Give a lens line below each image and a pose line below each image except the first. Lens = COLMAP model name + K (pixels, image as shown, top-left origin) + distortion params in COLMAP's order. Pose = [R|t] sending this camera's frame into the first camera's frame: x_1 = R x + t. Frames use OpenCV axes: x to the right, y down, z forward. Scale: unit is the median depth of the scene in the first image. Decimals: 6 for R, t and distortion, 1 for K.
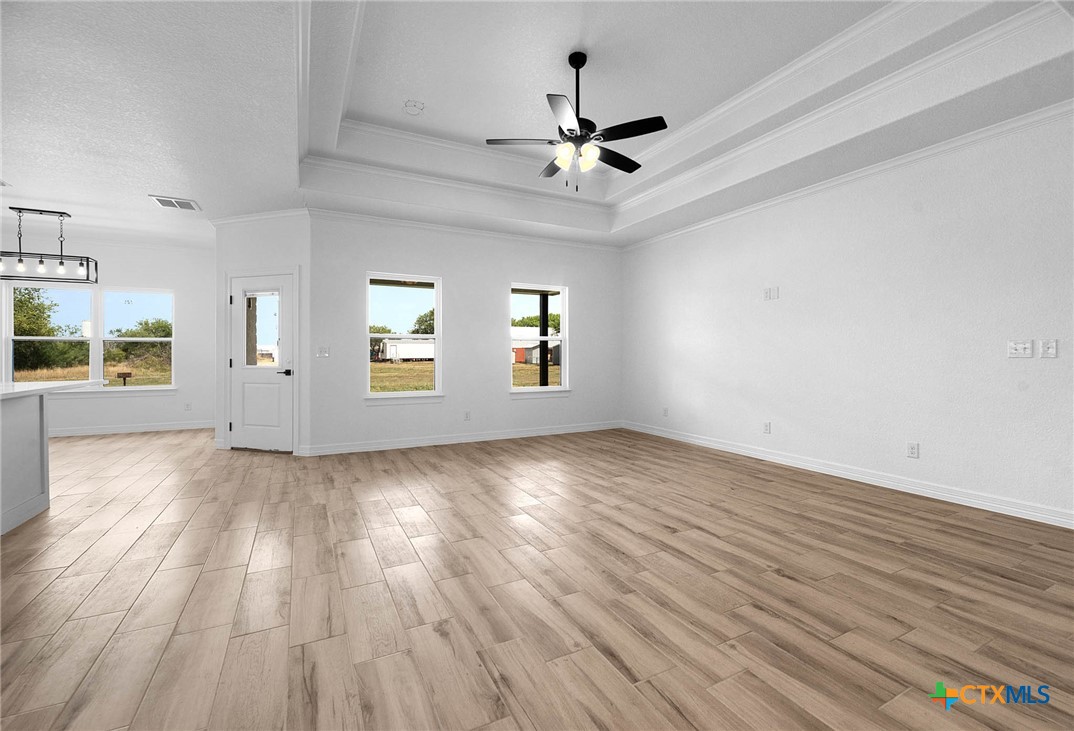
lens RADIAL K [[472.7, 0, 617.4], [0, 472.7, 350.7], [0, 0, 1]] dist [-0.005506, -0.000446]
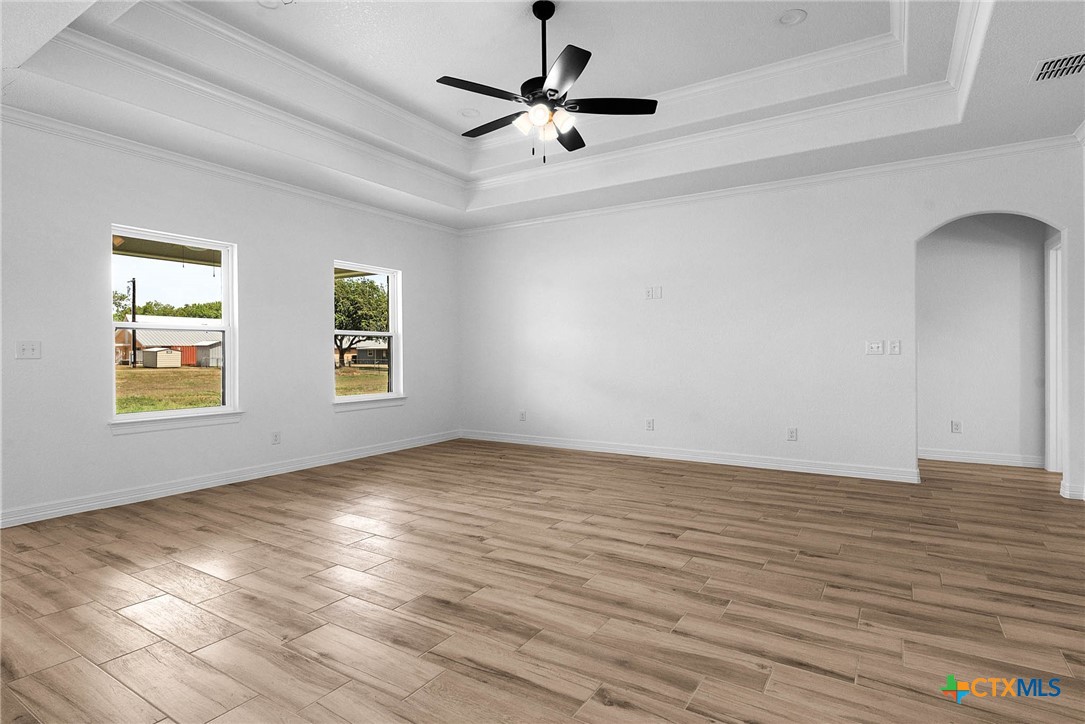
lens RADIAL K [[502.2, 0, 597.3], [0, 502.2, 349.7], [0, 0, 1]] dist [-0.002175, -0.000444]
pose [[0.881327, 0.000474, 0.472507, -0.484656], [-0.000405, 1.000000, -0.000247, 0.003052], [-0.472507, 0.000026, 0.881327, 0.167551]]
